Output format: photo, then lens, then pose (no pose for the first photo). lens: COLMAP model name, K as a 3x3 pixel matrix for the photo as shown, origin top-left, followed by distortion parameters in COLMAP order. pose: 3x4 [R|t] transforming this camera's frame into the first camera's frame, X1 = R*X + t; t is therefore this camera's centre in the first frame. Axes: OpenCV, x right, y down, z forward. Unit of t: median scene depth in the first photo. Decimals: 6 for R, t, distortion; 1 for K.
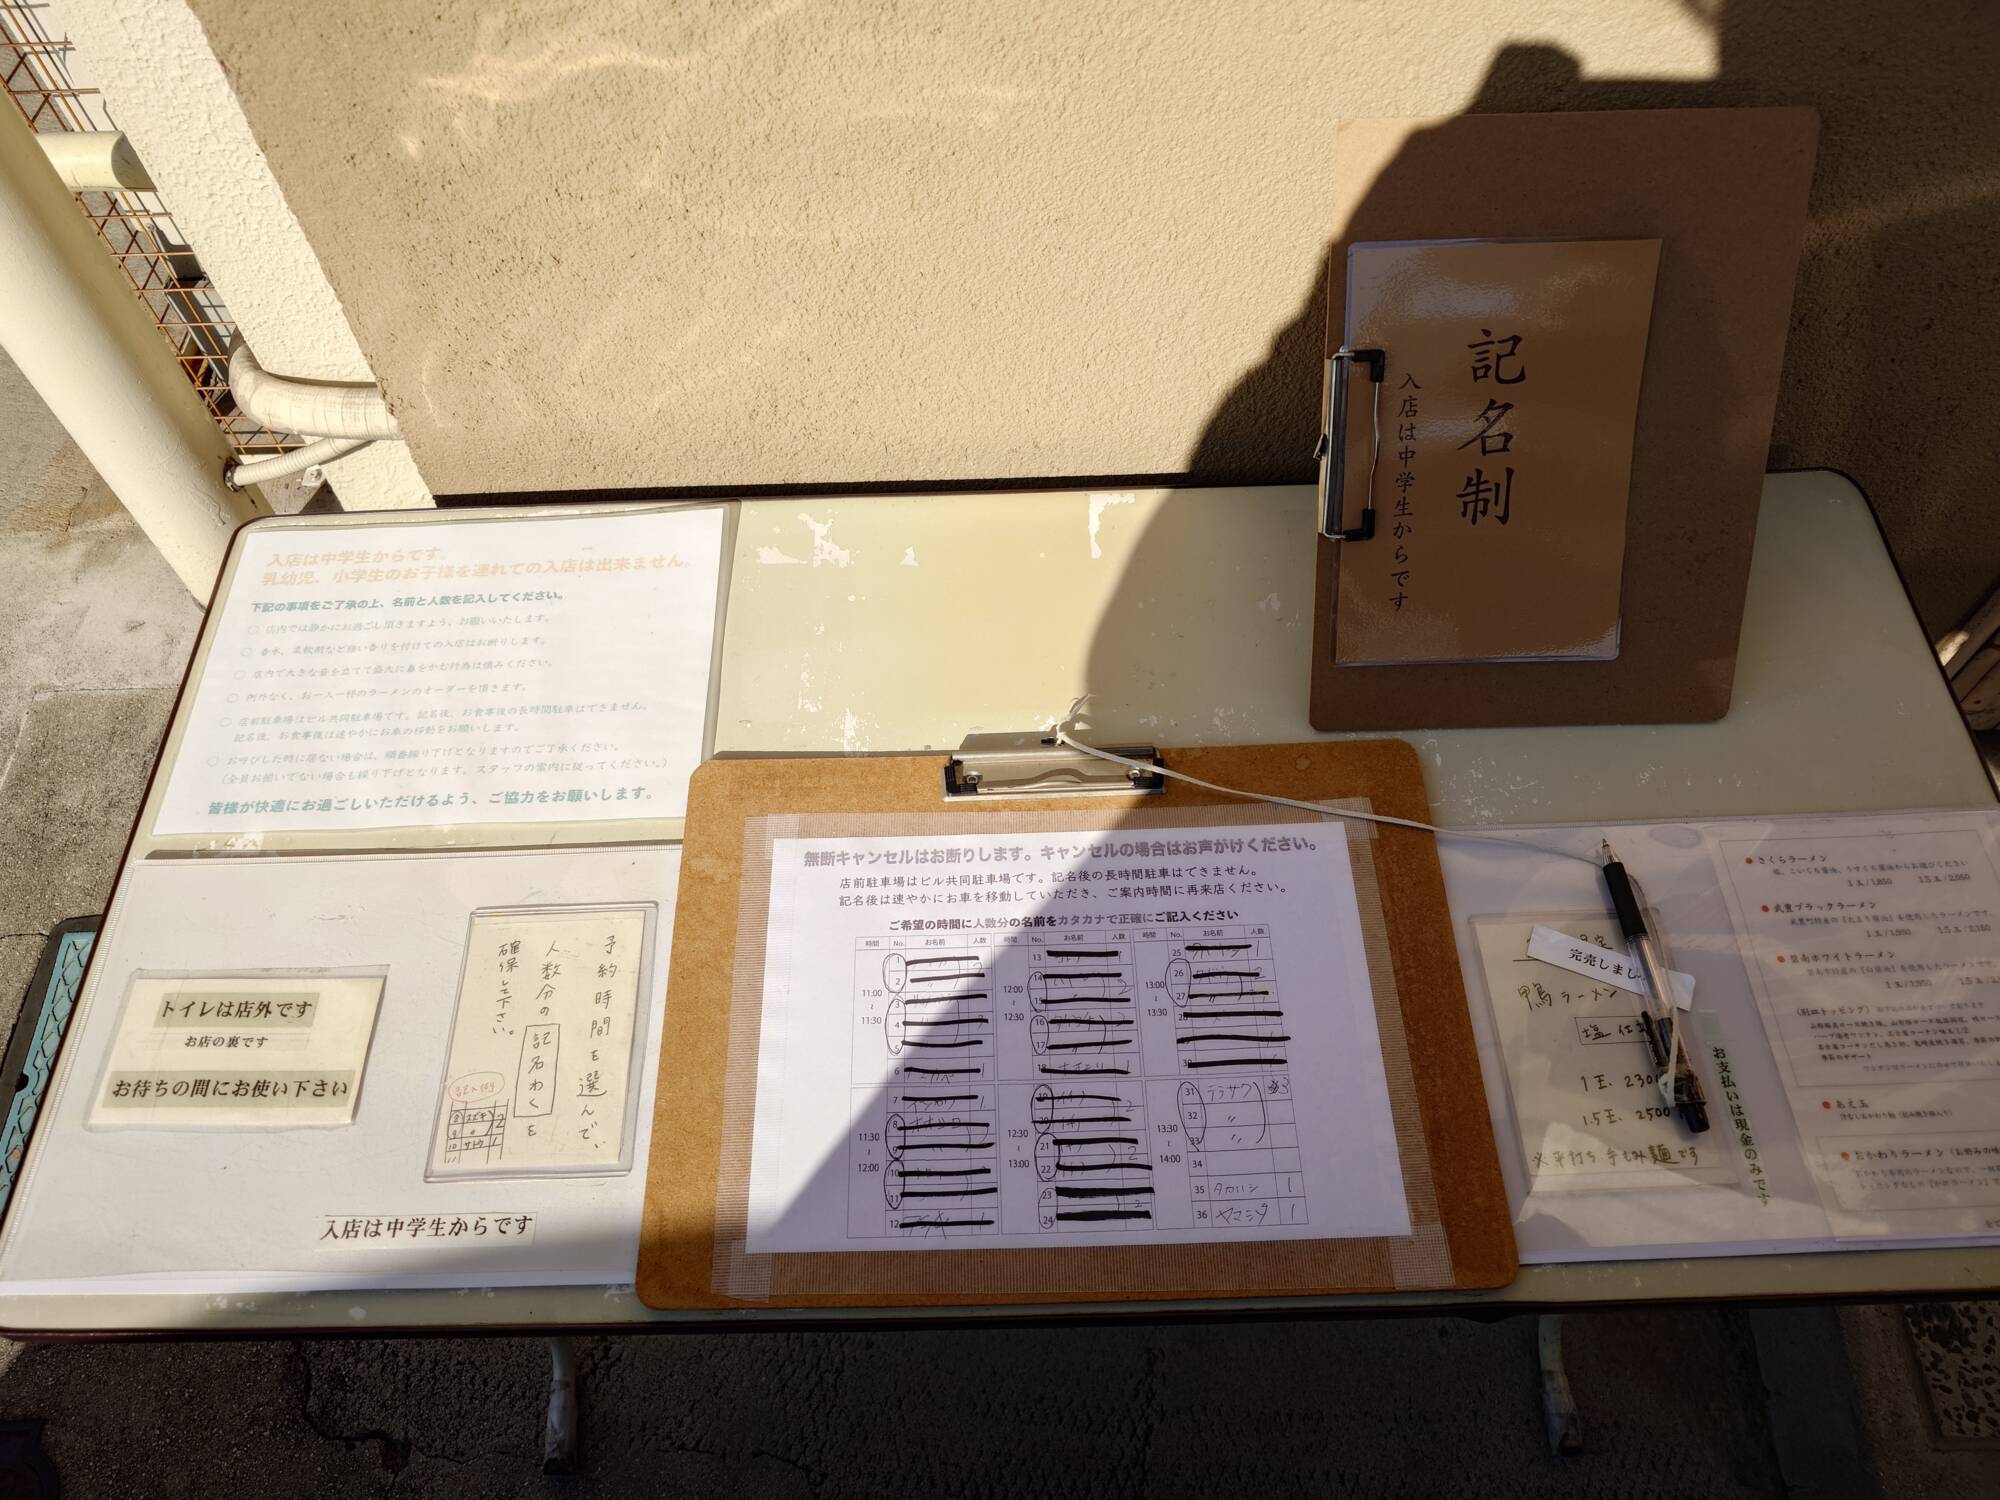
lens RADIAL K [[1443.7, 0, 1003.5], [0, 1443.7, 741.7], [0, 0, 1]] dist [-0.033408, 0.013995]
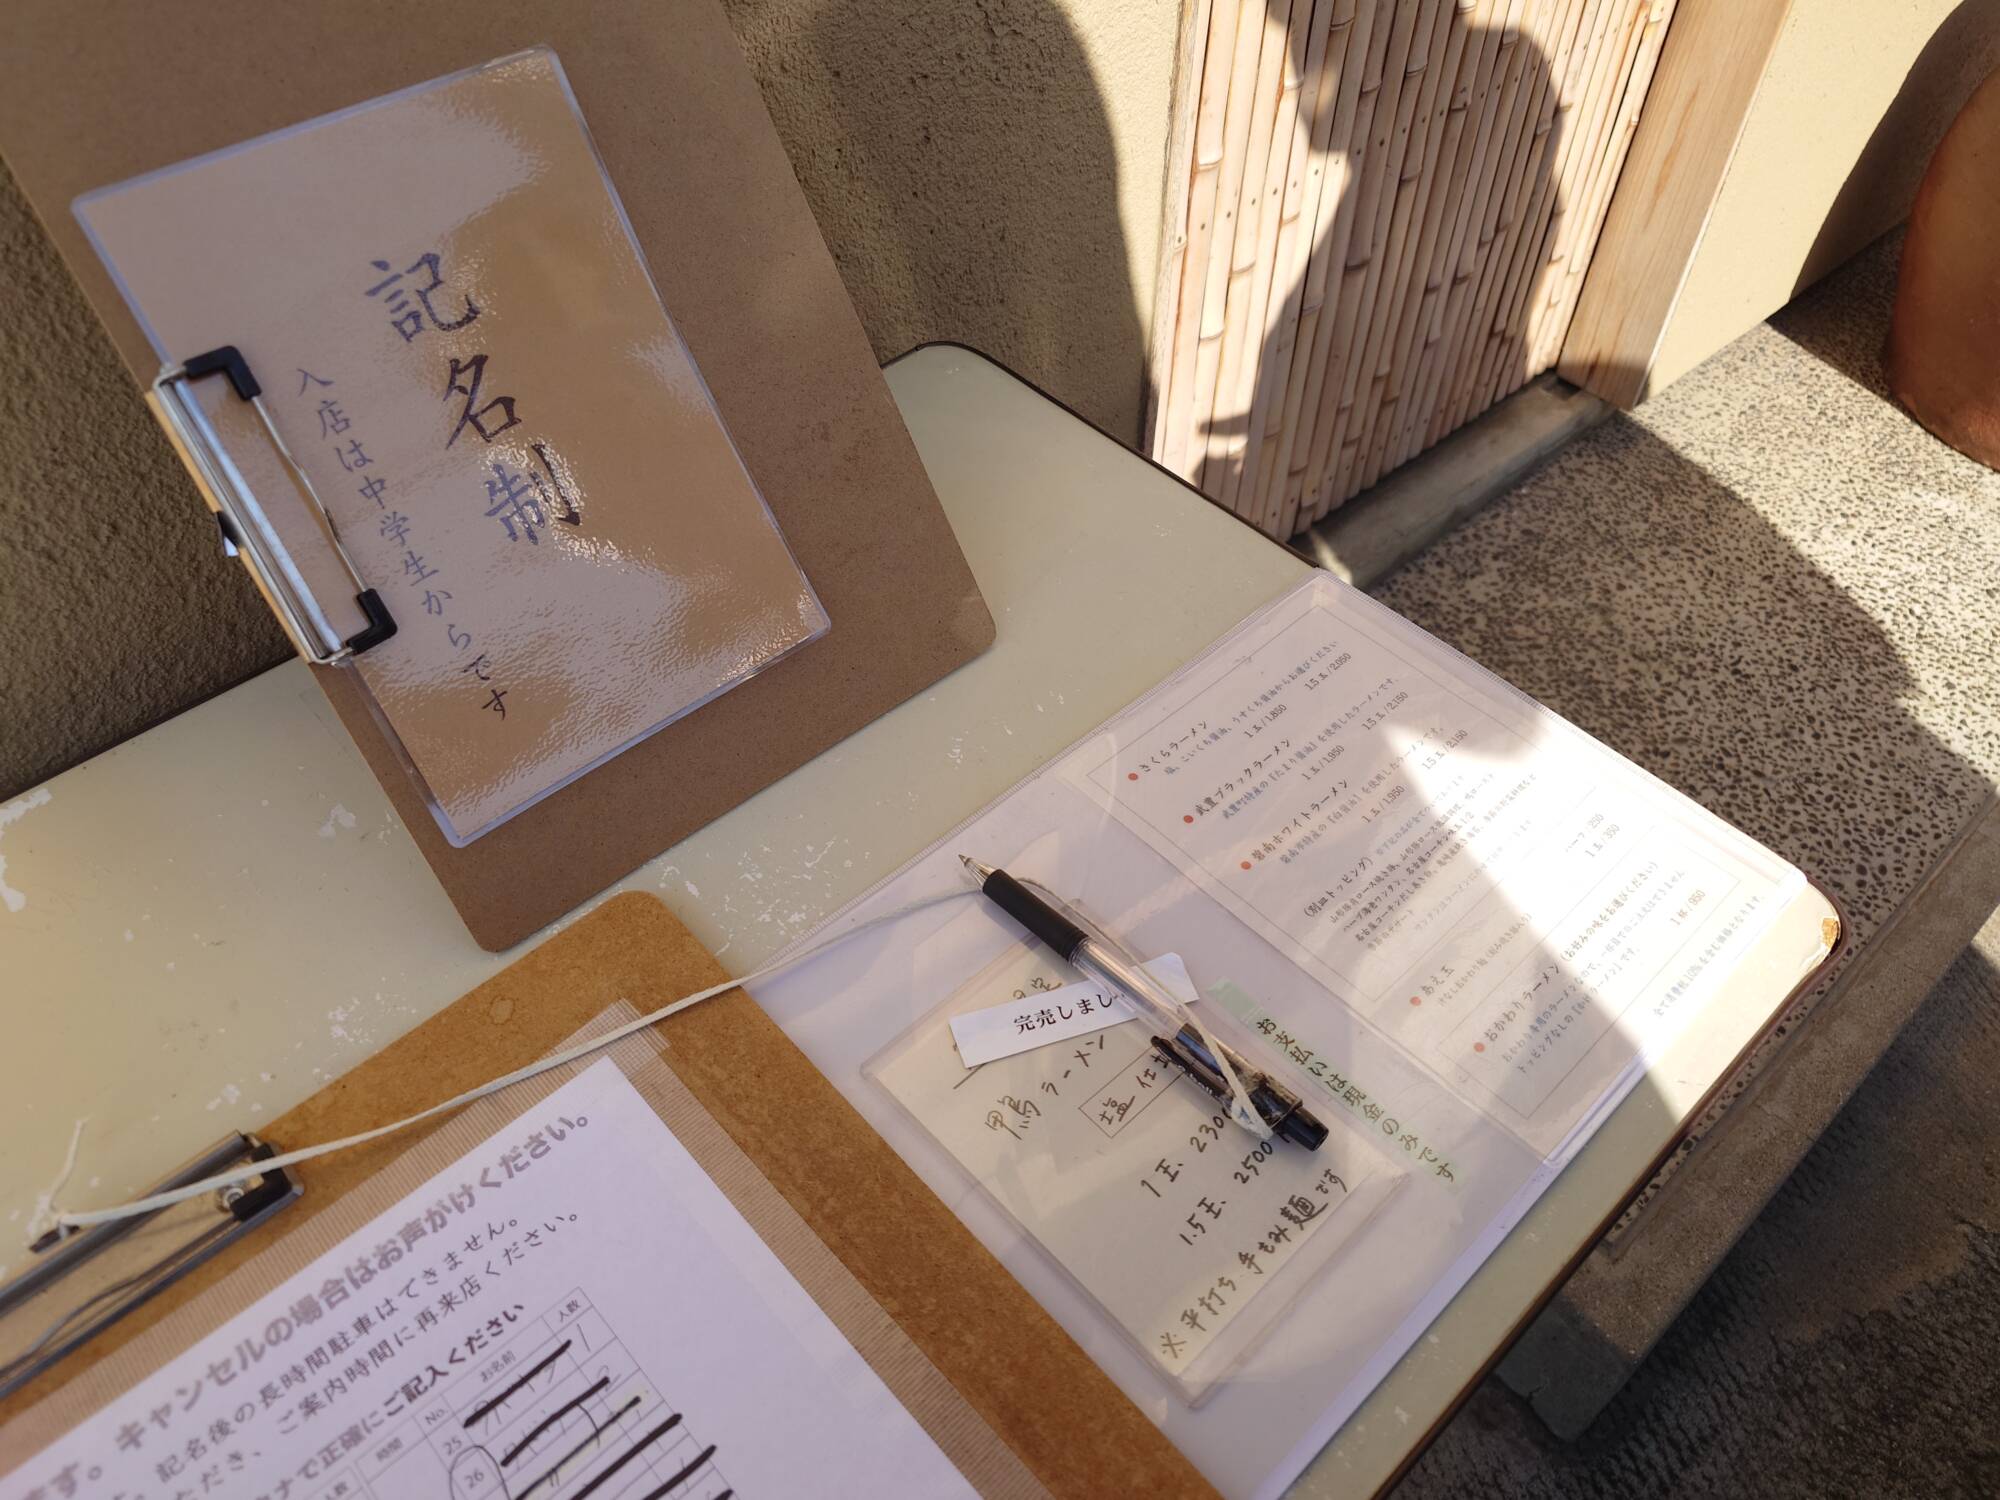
lens RADIAL K [[1443.7, 0, 1008.5], [0, 1443.7, 747.7], [0, 0, 1]] dist [-0.033408, 0.013995]
pose [[0.745289, -0.468134, 0.474757, 0.139410], [0.542692, 0.839587, -0.024061, 0.054225], [-0.387336, 0.275579, 0.879788, 0.385082]]
